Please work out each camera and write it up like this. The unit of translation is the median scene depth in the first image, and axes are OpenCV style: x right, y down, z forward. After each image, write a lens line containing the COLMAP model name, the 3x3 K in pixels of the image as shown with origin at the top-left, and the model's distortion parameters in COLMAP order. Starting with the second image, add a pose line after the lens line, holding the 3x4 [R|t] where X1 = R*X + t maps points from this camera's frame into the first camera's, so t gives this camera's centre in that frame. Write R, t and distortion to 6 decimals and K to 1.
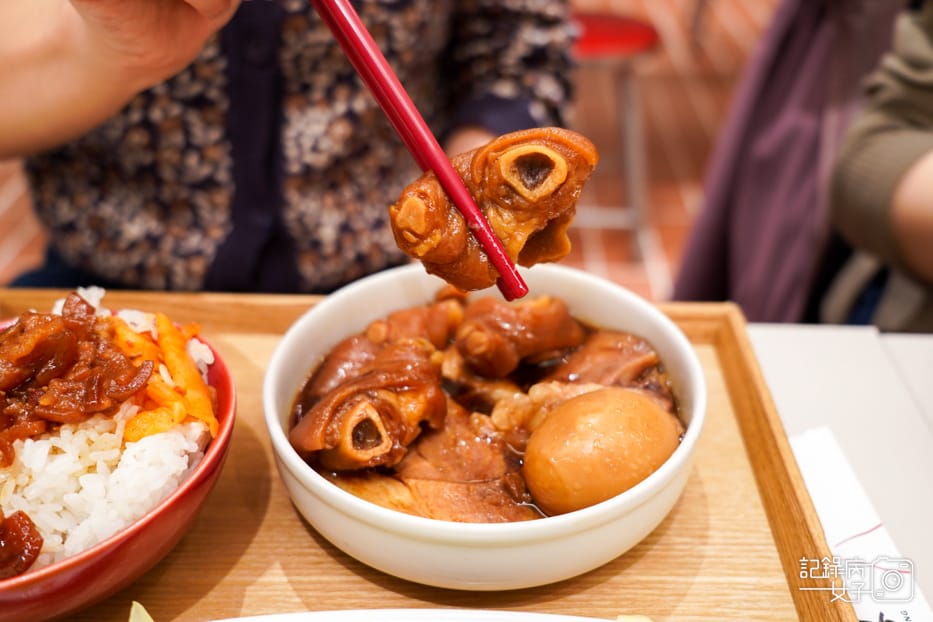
lens RADIAL K [[872.7, 0, 466.5], [0, 872.7, 311.0], [0, 0, 1]] dist [-0.015259, 0.004519]
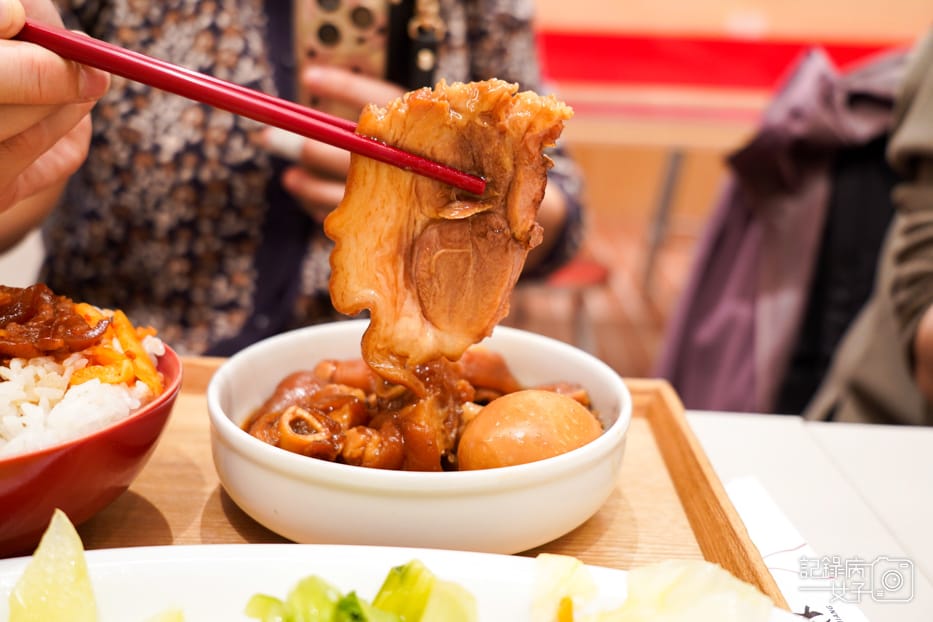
lens RADIAL K [[872.7, 0, 466.5], [0, 872.7, 311.0], [0, 0, 1]] dist [-0.015259, 0.004519]
pose [[0.998406, 0.042710, 0.036904, 0.032814], [-0.030119, 0.956056, -0.291632, 0.310065], [-0.047738, 0.290056, 0.955818, -0.035994]]
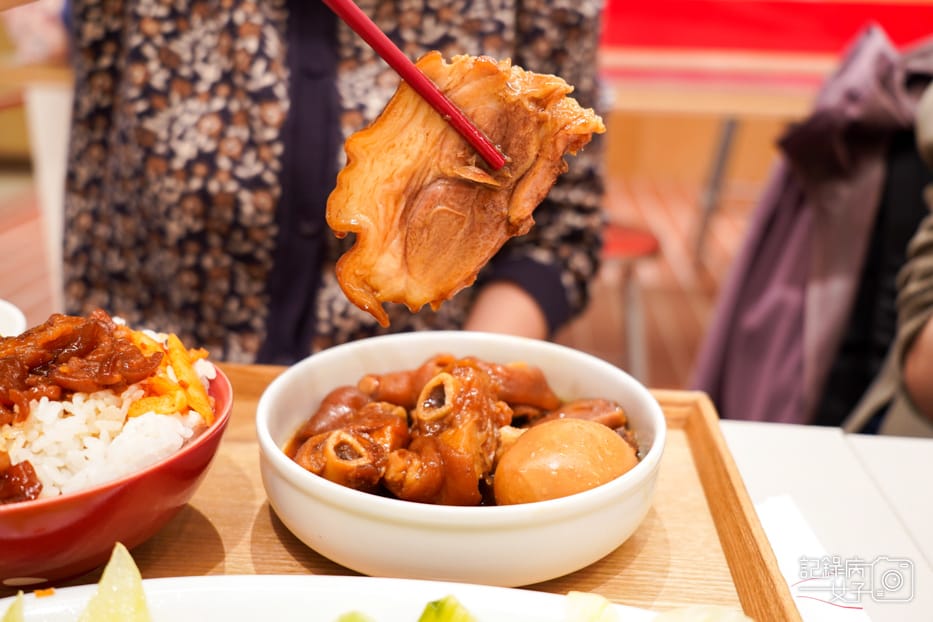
lens RADIAL K [[872.7, 0, 466.5], [0, 872.7, 311.0], [0, 0, 1]] dist [-0.015259, 0.004519]
pose [[0.998625, 0.049190, -0.018113, 0.042409], [-0.052123, 0.968466, -0.243633, 0.233132], [0.005557, 0.244242, 0.969698, -0.087069]]
